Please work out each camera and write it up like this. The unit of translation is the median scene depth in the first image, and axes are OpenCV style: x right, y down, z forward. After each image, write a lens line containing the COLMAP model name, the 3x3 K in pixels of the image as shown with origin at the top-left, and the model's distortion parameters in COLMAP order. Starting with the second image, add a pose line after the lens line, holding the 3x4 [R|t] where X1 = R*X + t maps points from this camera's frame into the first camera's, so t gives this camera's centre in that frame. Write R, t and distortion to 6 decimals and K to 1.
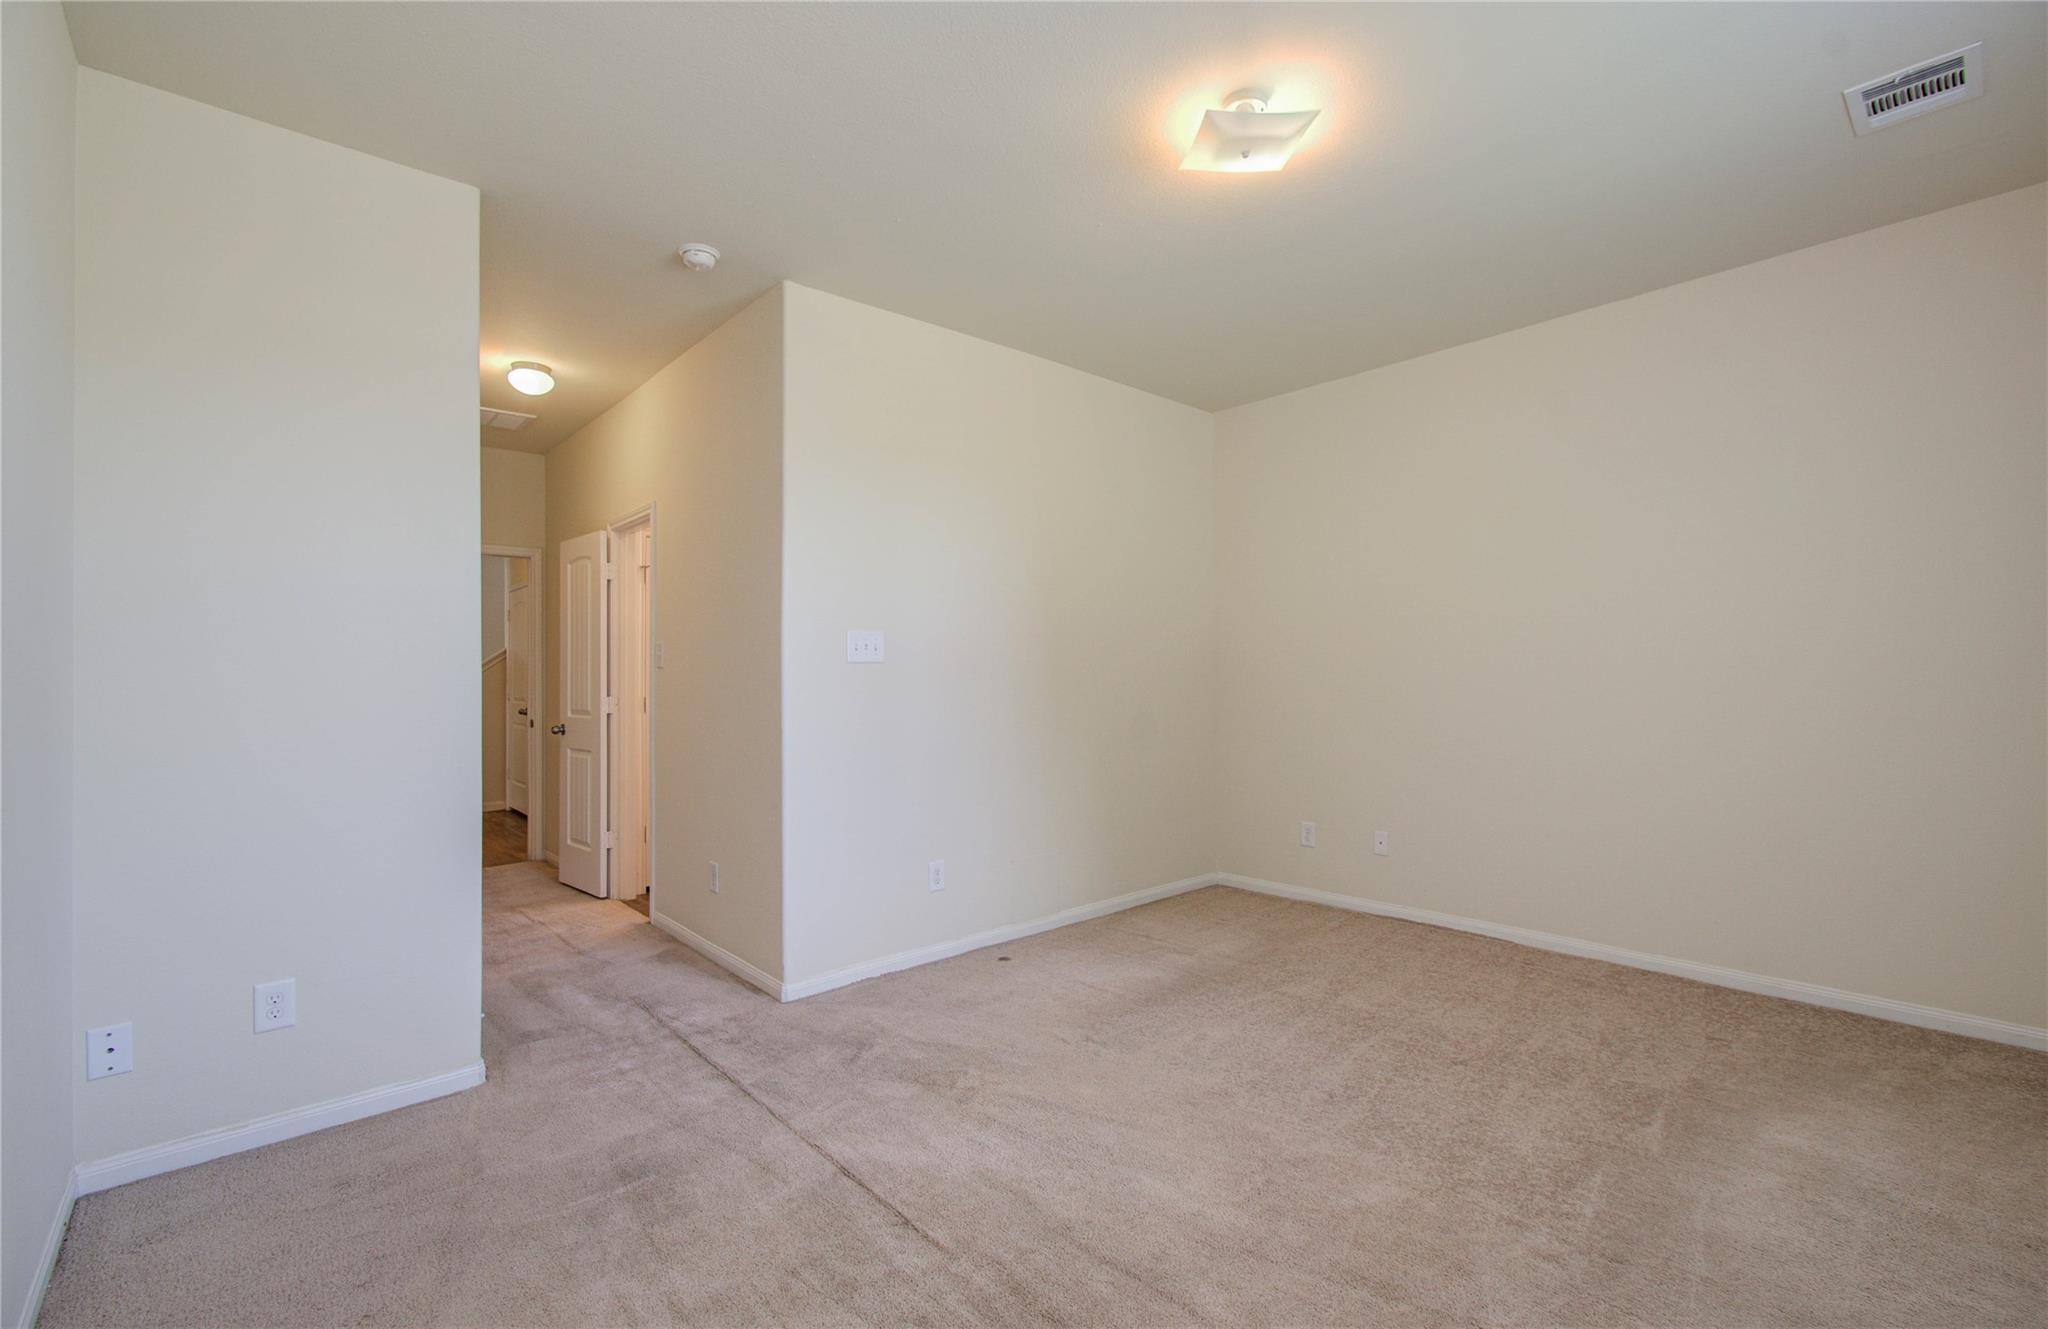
lens RADIAL K [[886.3, 0, 1027.7], [0, 886.3, 669.7], [0, 0, 1]] dist [-0.008089, 0.006732]
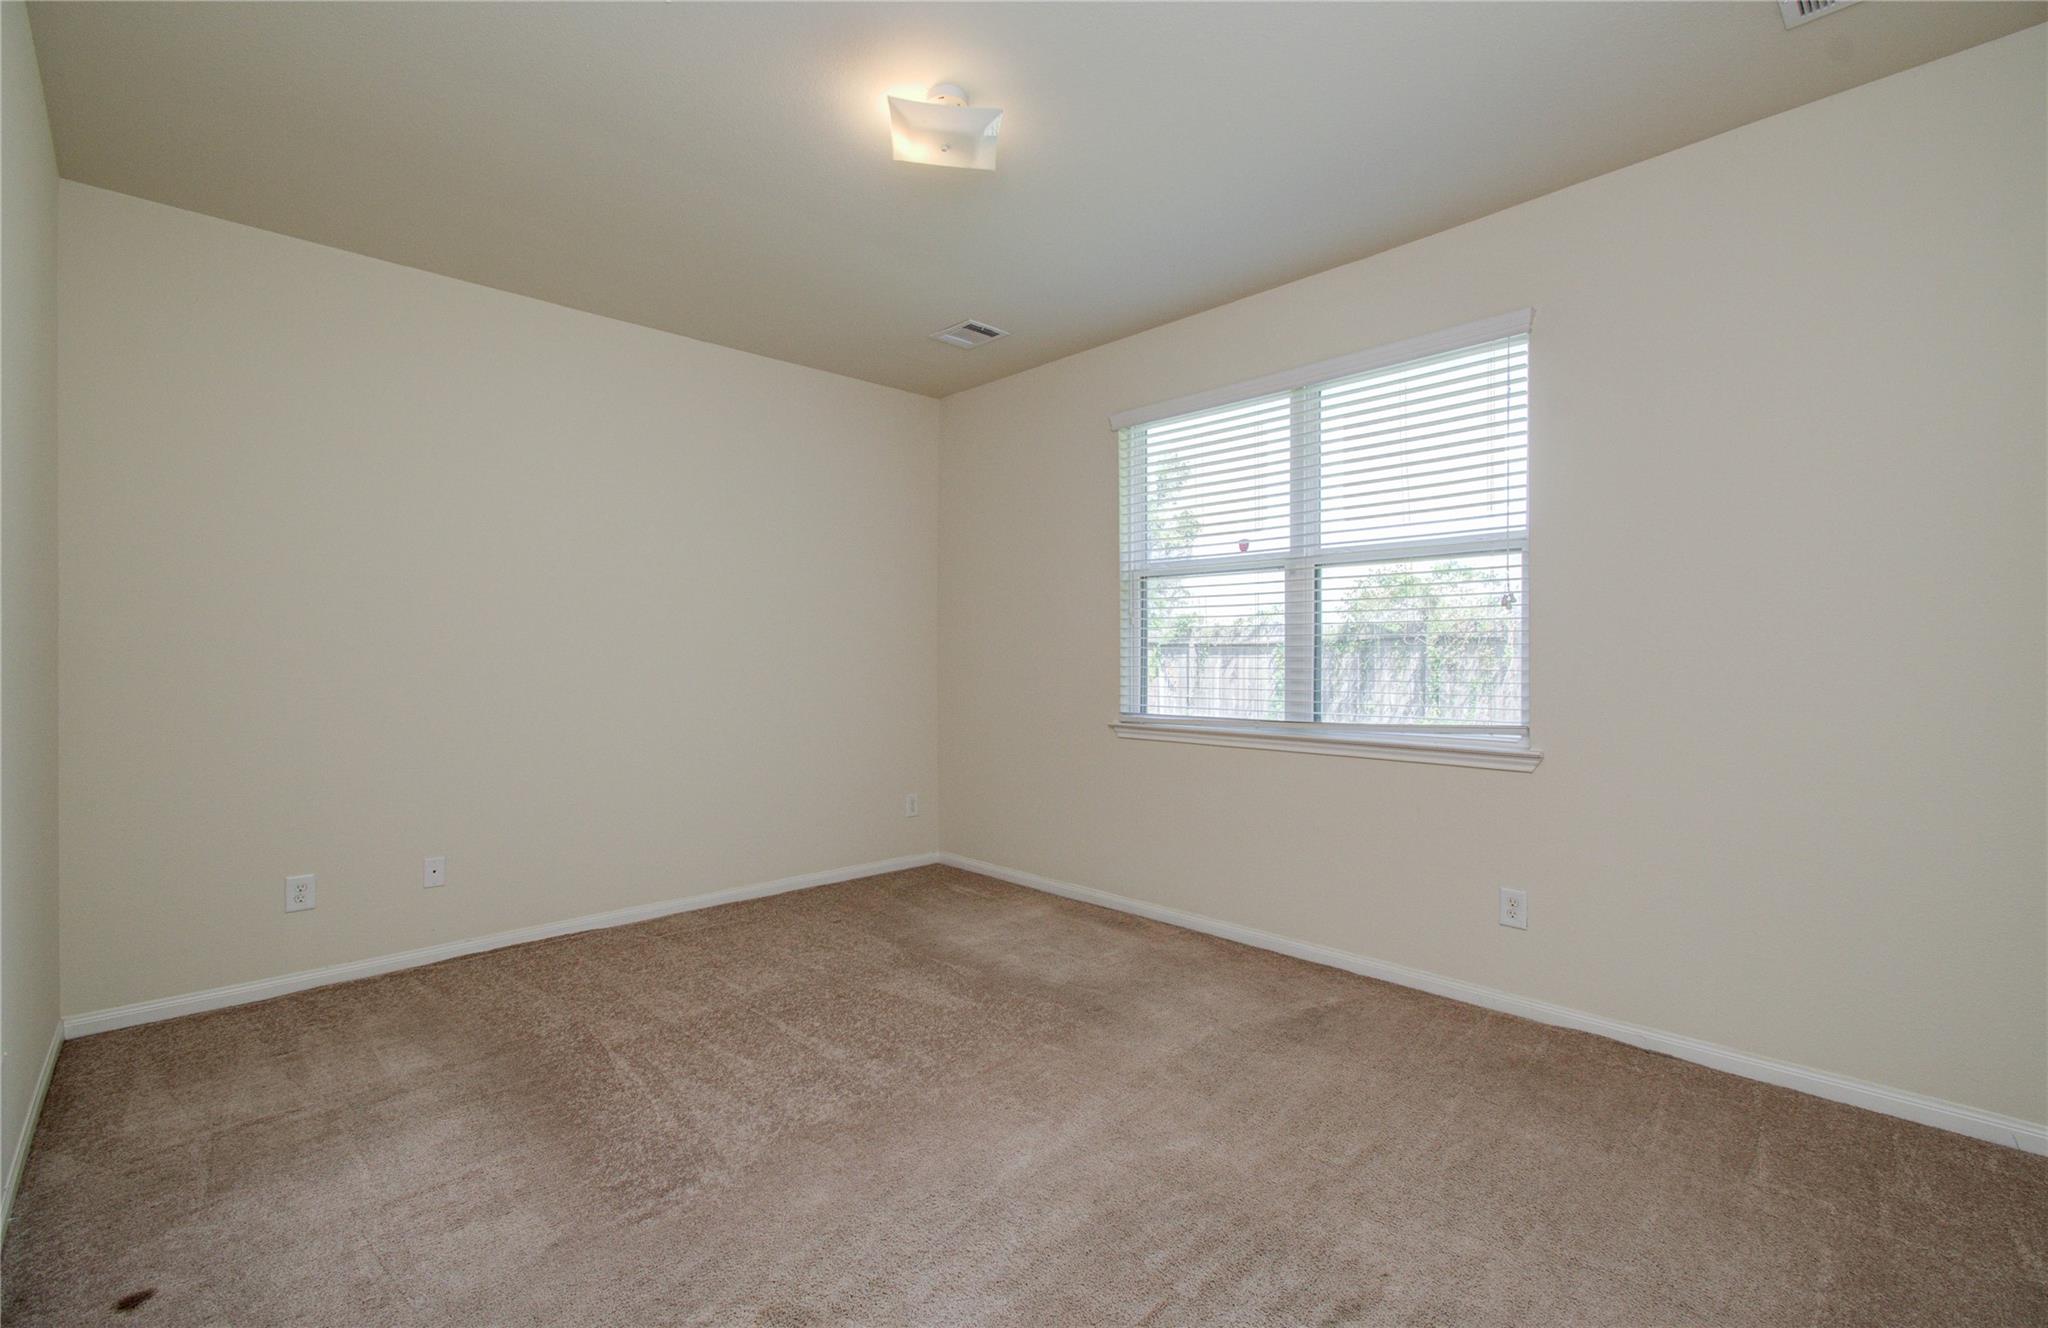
lens RADIAL K [[886.3, 0, 1032.8], [0, 886.3, 663.6], [0, 0, 1]] dist [-0.008089, 0.006732]
pose [[-0.022555, -0.002263, 0.999743, -0.514368], [0.001246, 0.999997, 0.002292, 0.010025], [-0.999745, 0.001297, -0.022552, 0.608585]]
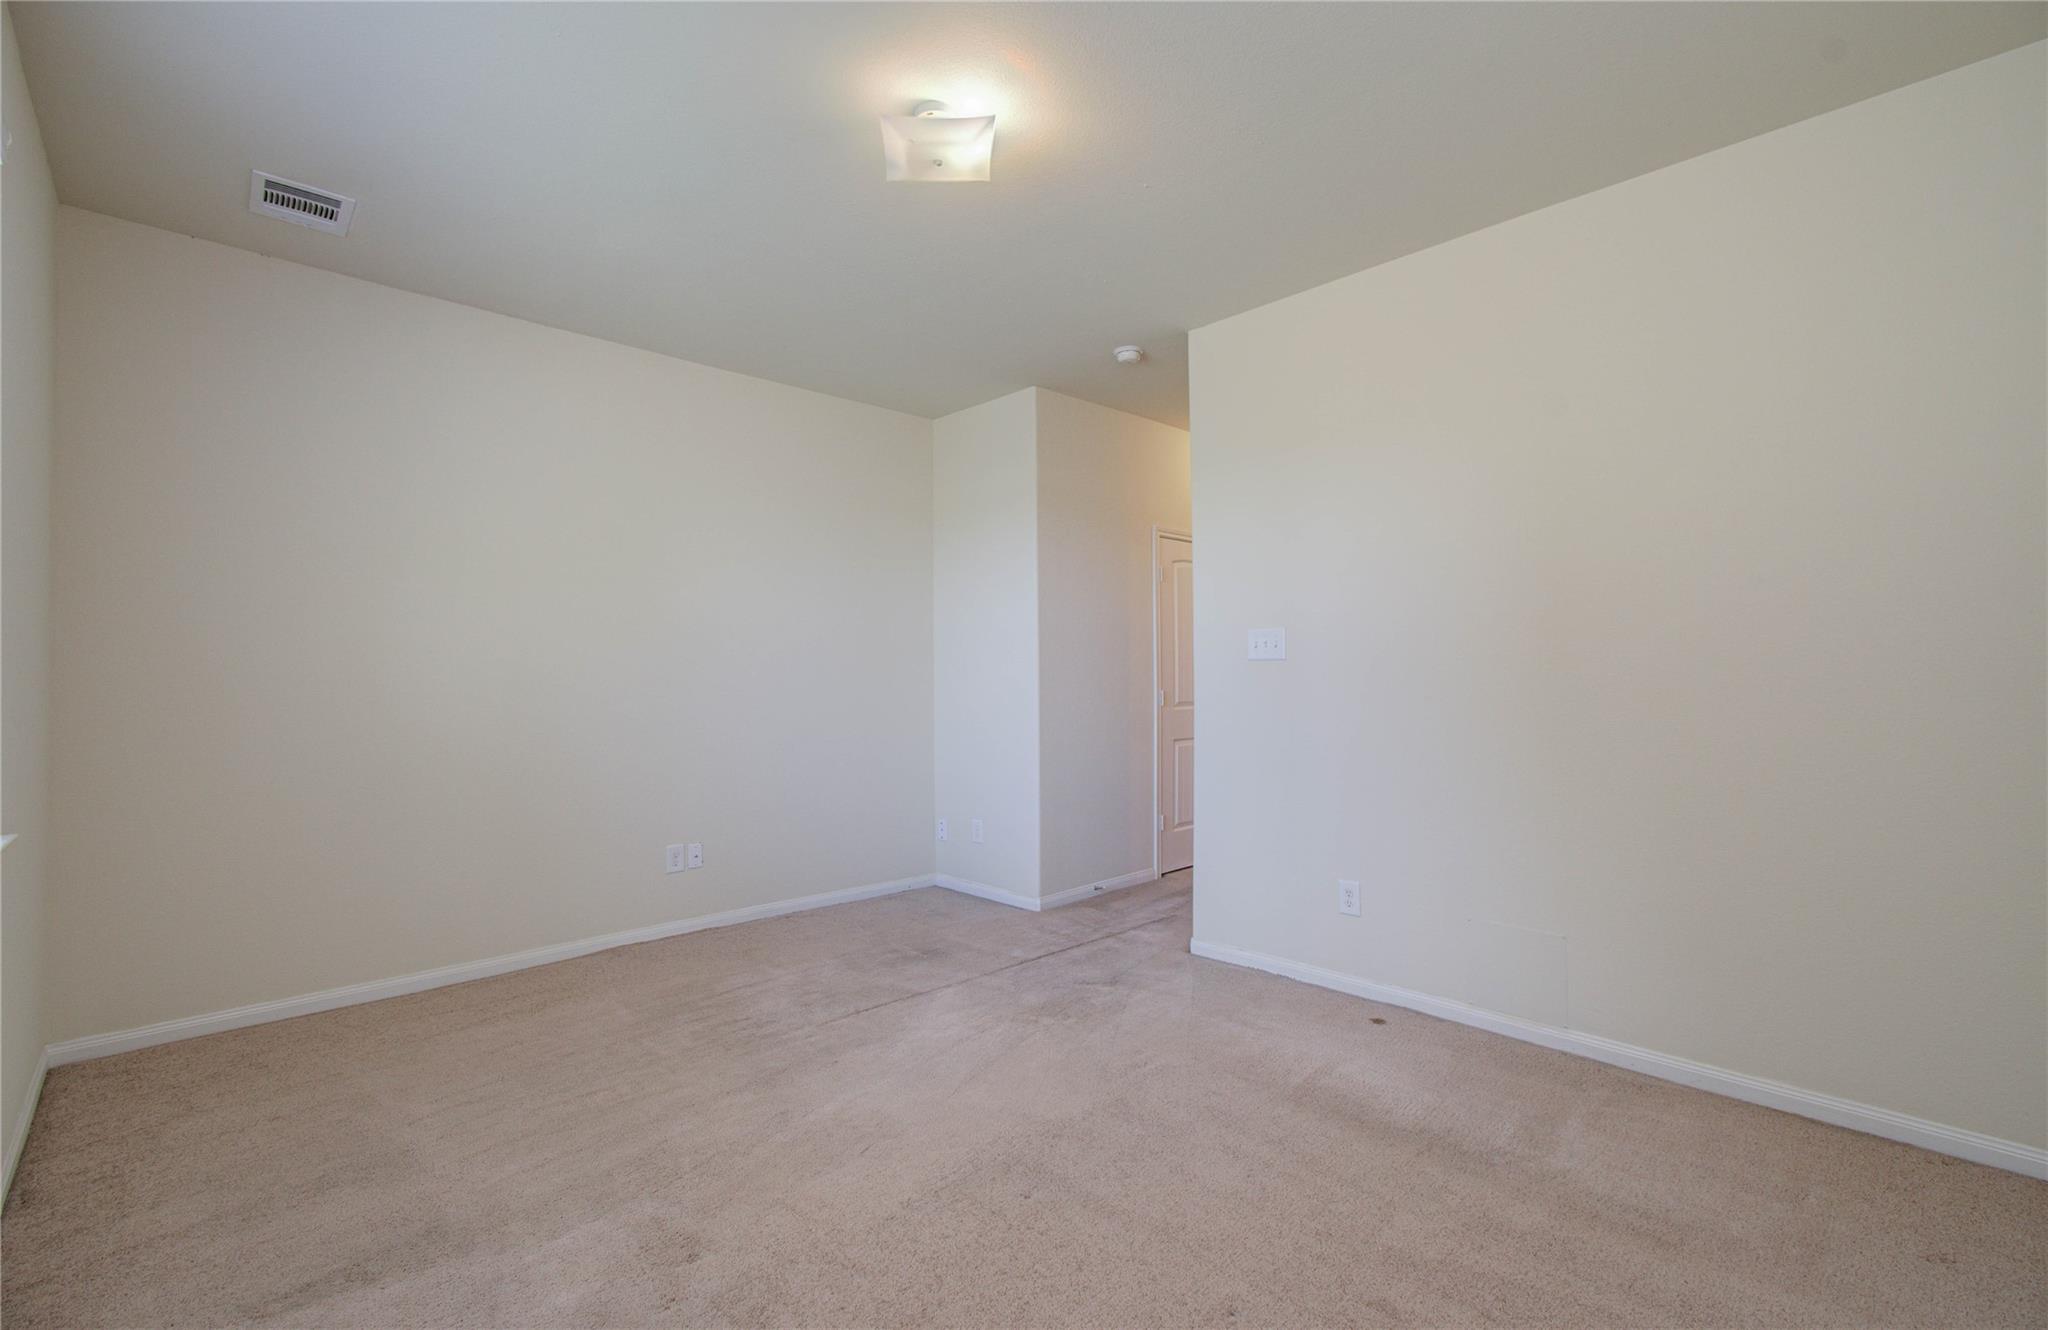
lens RADIAL K [[886.3, 0, 1022.5], [0, 886.3, 669.9], [0, 0, 1]] dist [-0.008089, 0.006732]
pose [[0.032271, 0.000476, -0.999479, 0.831751], [0.011289, 0.999936, 0.000841, 0.000032], [0.999415, -0.011310, 0.032263, 0.701604]]
